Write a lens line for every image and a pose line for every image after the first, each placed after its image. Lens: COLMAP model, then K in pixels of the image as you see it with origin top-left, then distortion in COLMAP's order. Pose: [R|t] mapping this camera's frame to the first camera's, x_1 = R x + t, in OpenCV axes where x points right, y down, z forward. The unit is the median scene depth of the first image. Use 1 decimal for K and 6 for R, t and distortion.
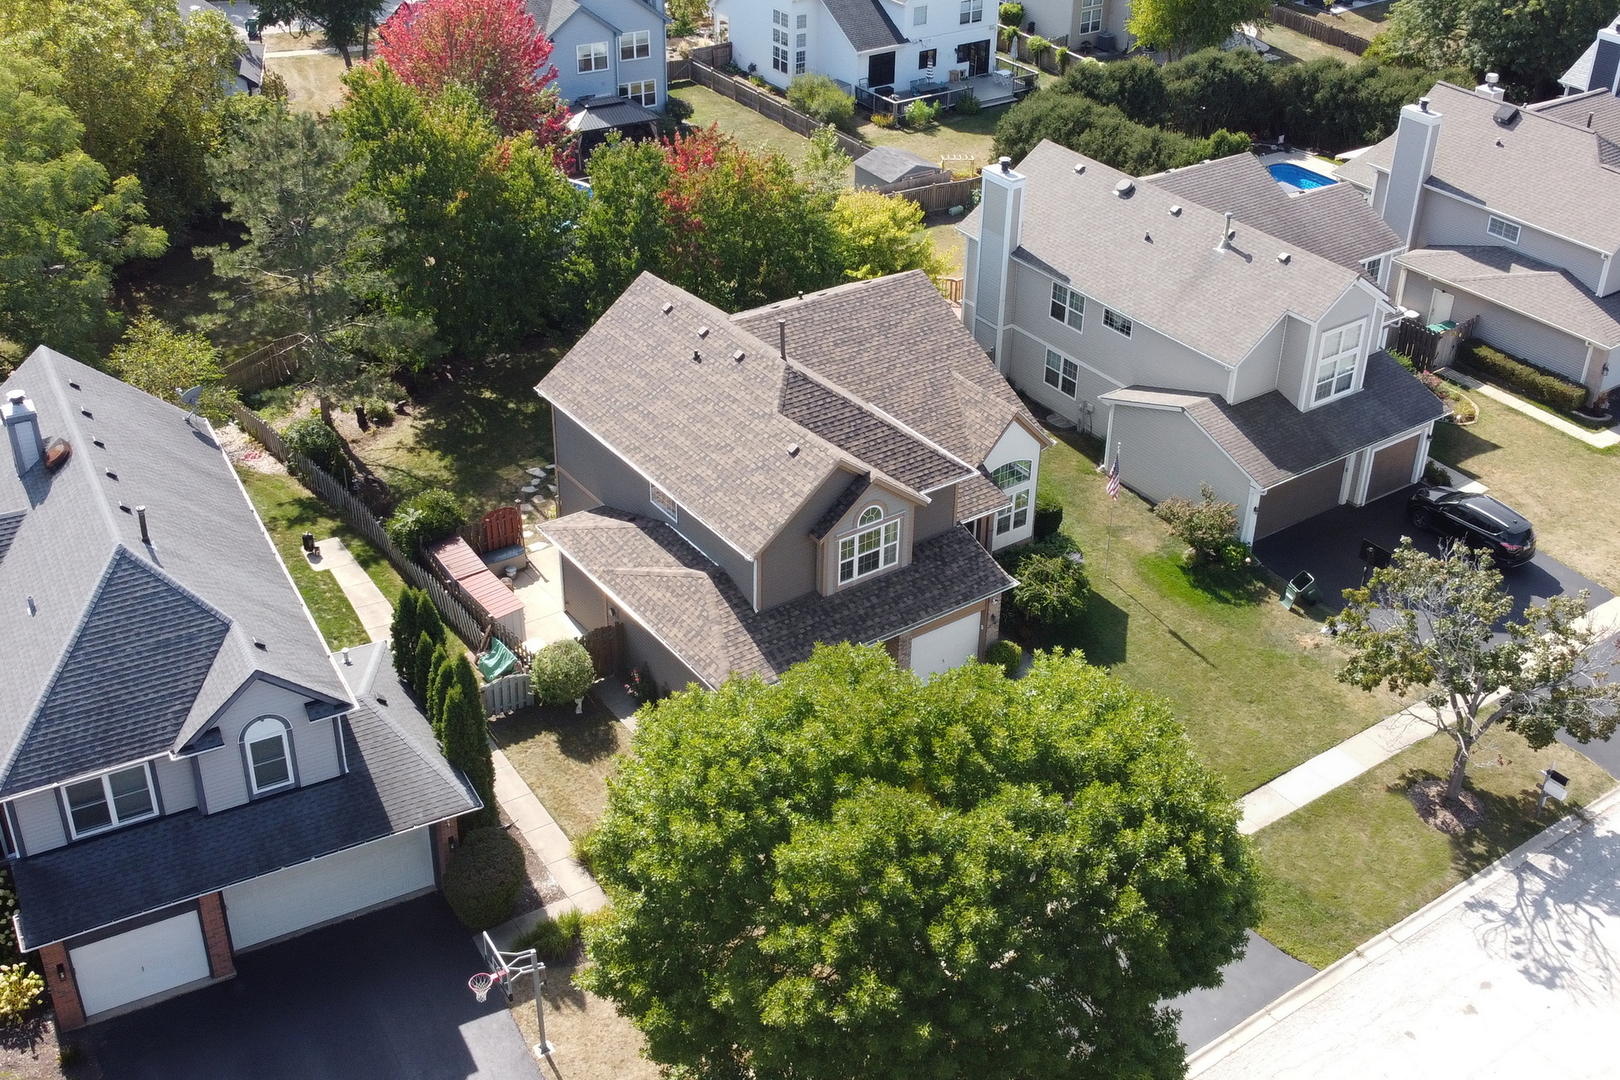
lens RADIAL K [[1719.2, 0, 810.0], [0, 1719.2, 540.0], [0, 0, 1]] dist [0.025840, 0.013853]
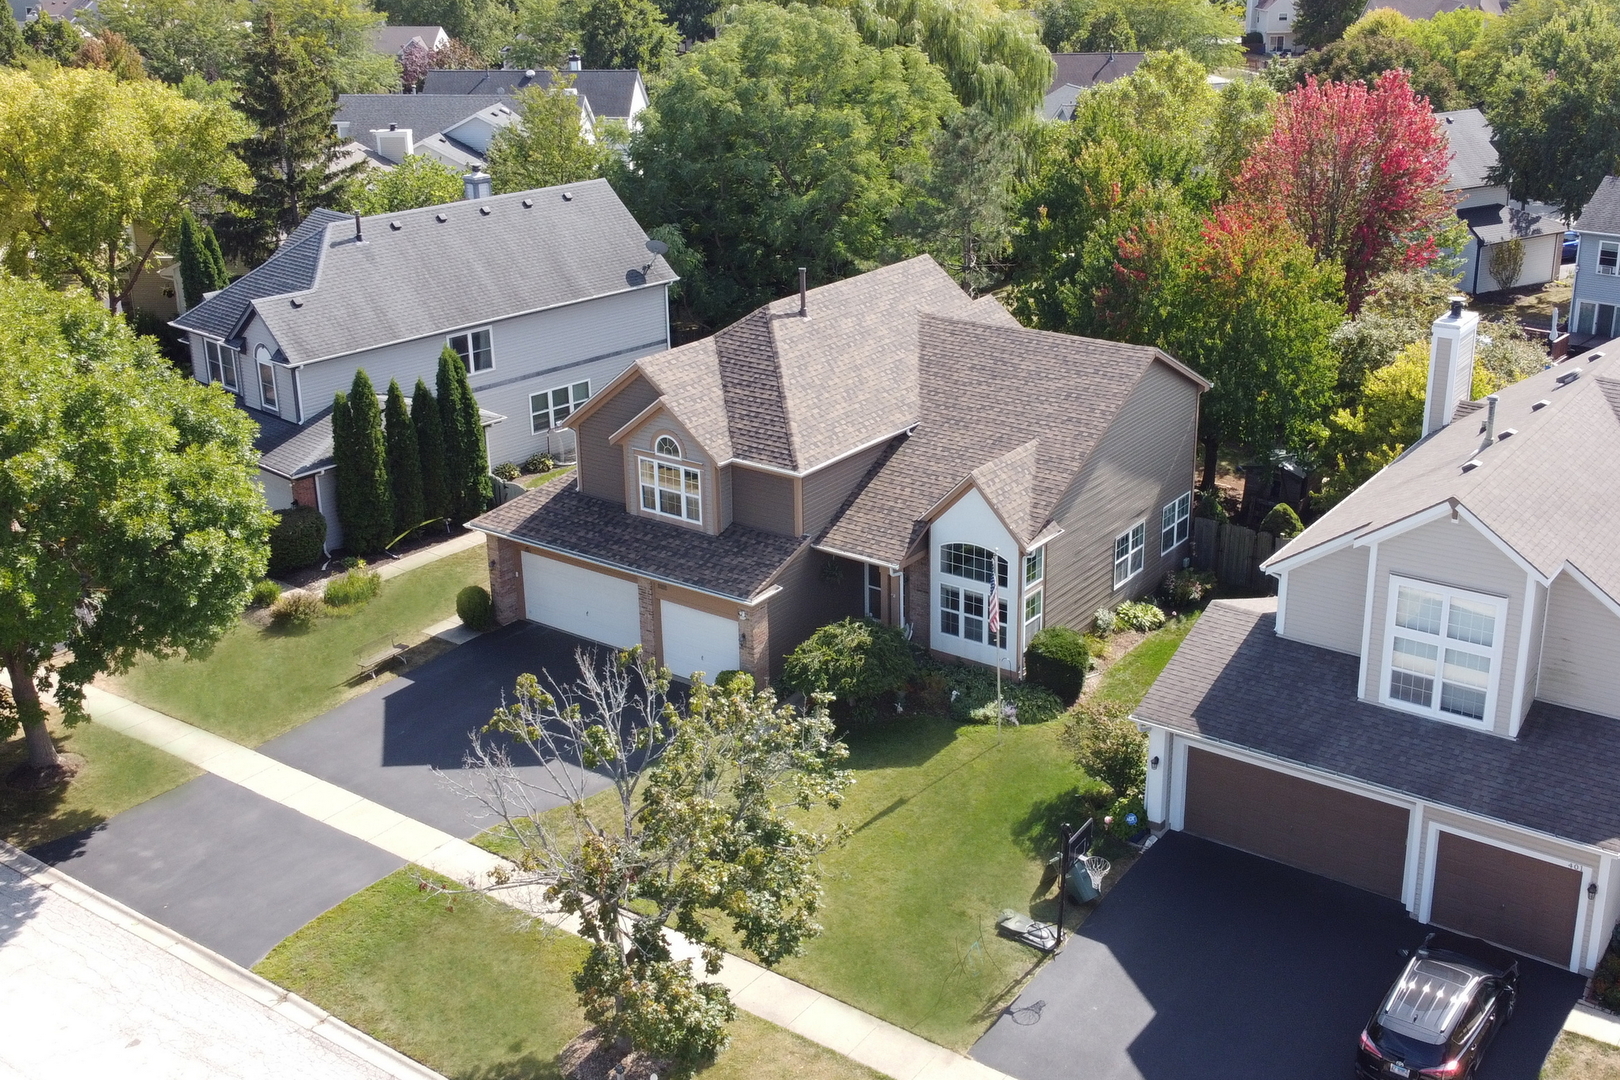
lens RADIAL K [[1719.2, 0, 810.0], [0, 1719.2, 540.0], [0, 0, 1]] dist [0.025840, 0.013853]
pose [[0.306445, 0.301977, -0.902719, 0.777659], [-0.497071, 0.859540, 0.118793, -0.101560], [0.811796, 0.412311, 0.413506, 0.590075]]
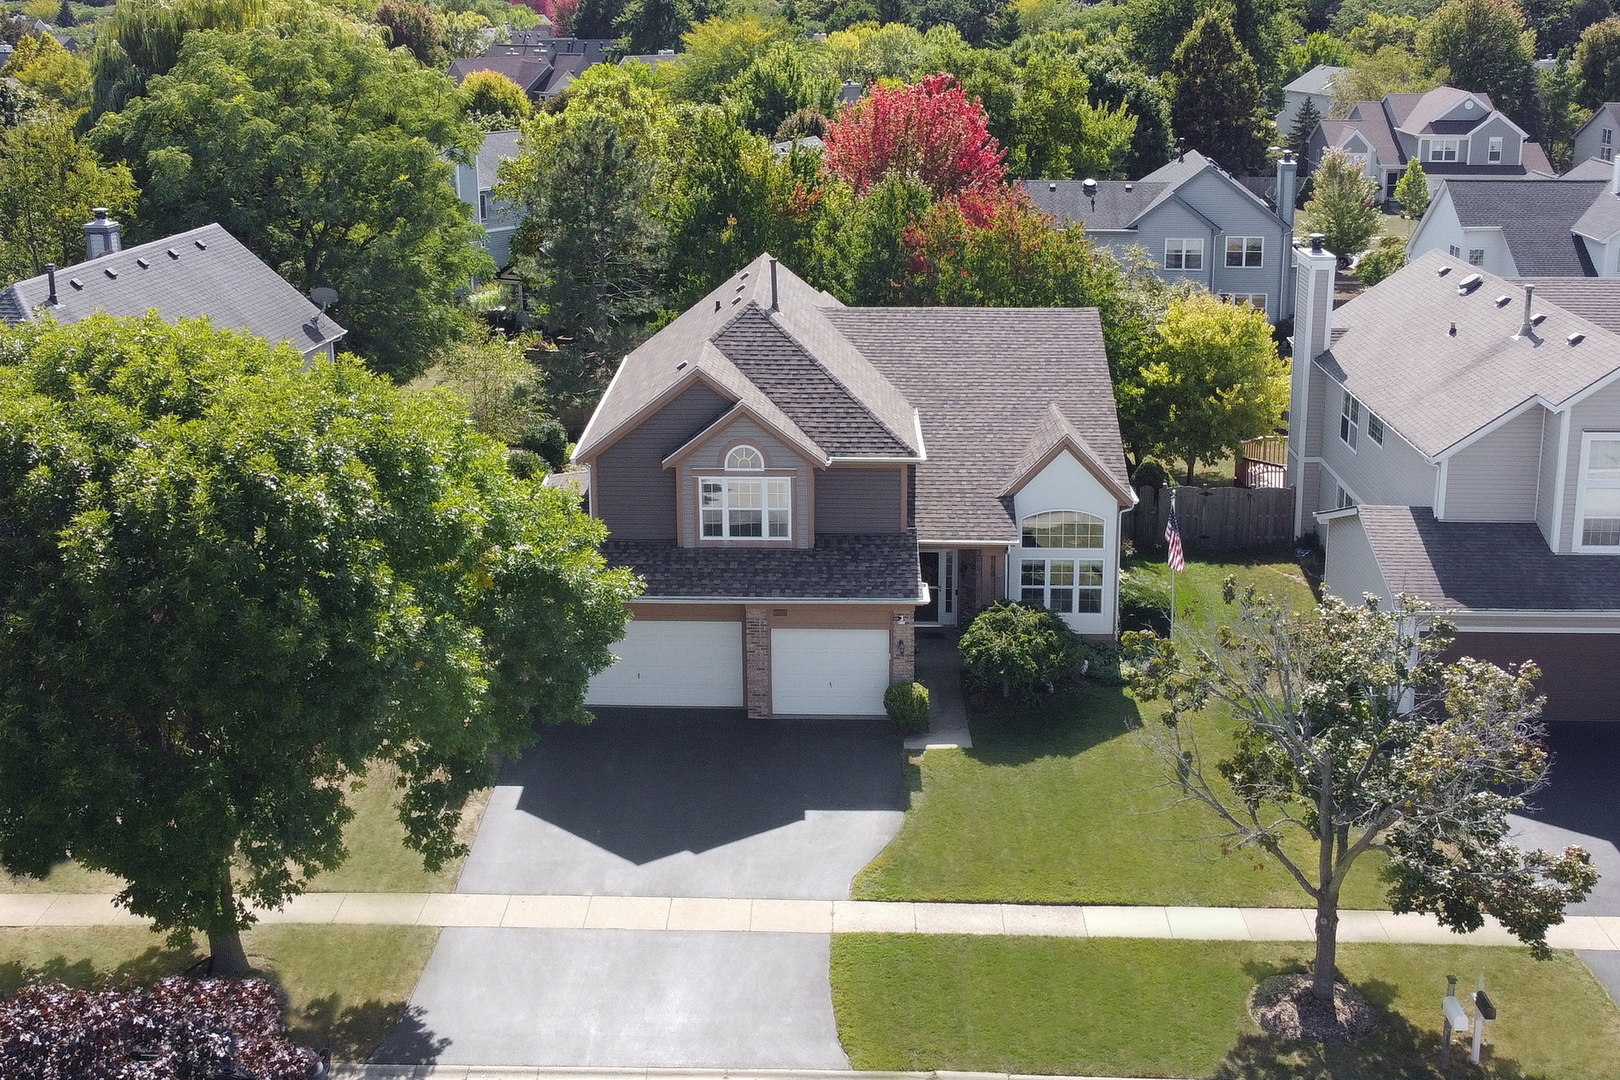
lens RADIAL K [[1905.4, 0, 810.0], [0, 1905.4, 540.0], [0, 0, 1]] dist [-0.003717, -0.016156]
pose [[0.783185, 0.142676, -0.605198, 0.522651], [-0.310789, 0.932838, -0.182274, 0.151305], [0.538546, 0.330843, 0.774926, 0.274077]]
